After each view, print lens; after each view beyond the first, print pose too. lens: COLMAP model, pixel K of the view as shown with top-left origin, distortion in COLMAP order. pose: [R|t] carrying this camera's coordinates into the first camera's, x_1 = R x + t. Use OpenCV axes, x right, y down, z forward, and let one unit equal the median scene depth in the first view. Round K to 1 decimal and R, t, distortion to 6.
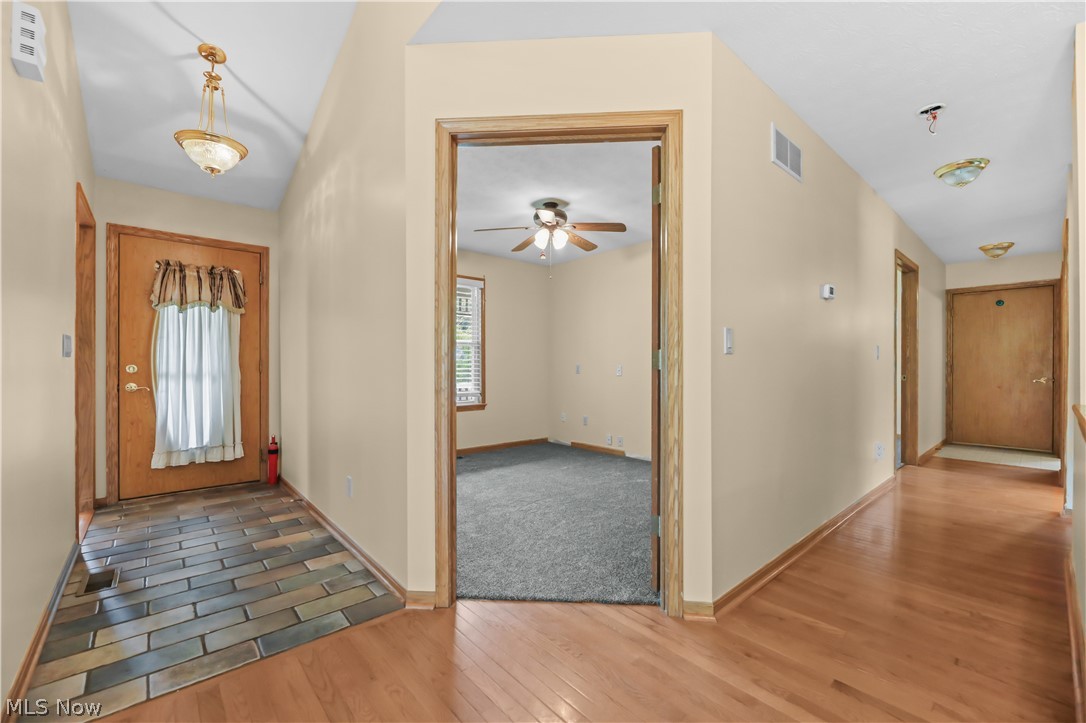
lens RADIAL K [[445.7, 0, 541.1], [0, 445.7, 370.1], [0, 0, 1]] dist [-0.000088, -0.002723]
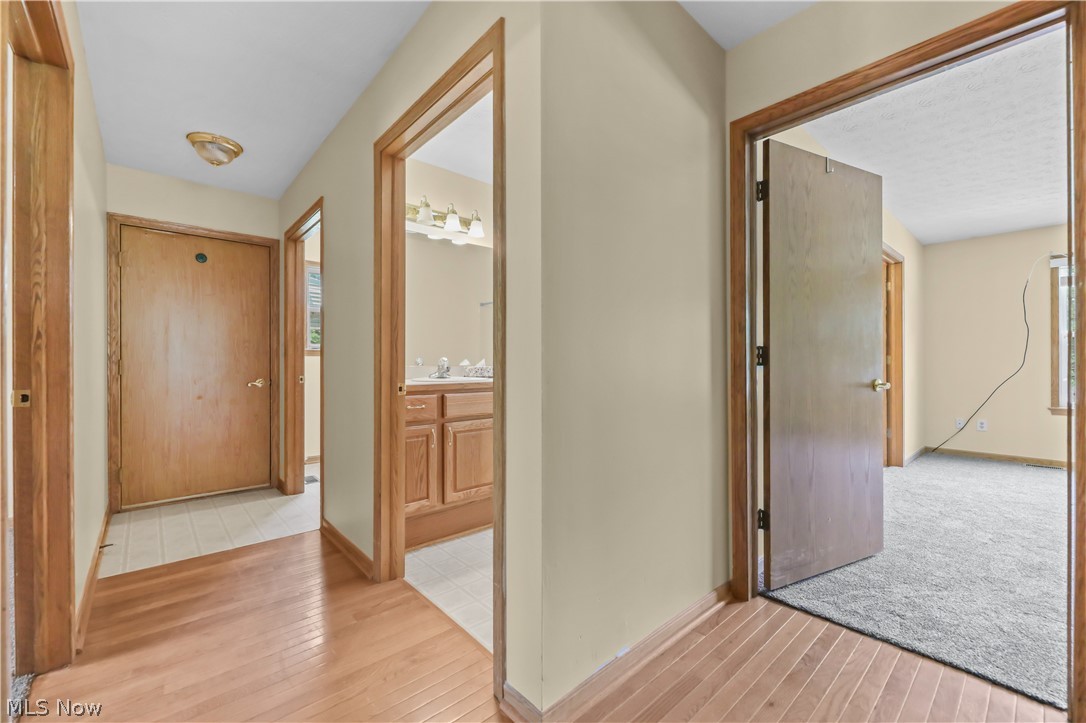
lens RADIAL K [[445.7, 0, 546.3], [0, 445.7, 358.5], [0, 0, 1]] dist [-0.000088, -0.002723]
pose [[-0.006159, 0.009488, 0.999936, 0.428473], [0.013446, 0.999865, -0.009405, -0.001773], [-0.999891, 0.013387, -0.006285, 0.541366]]
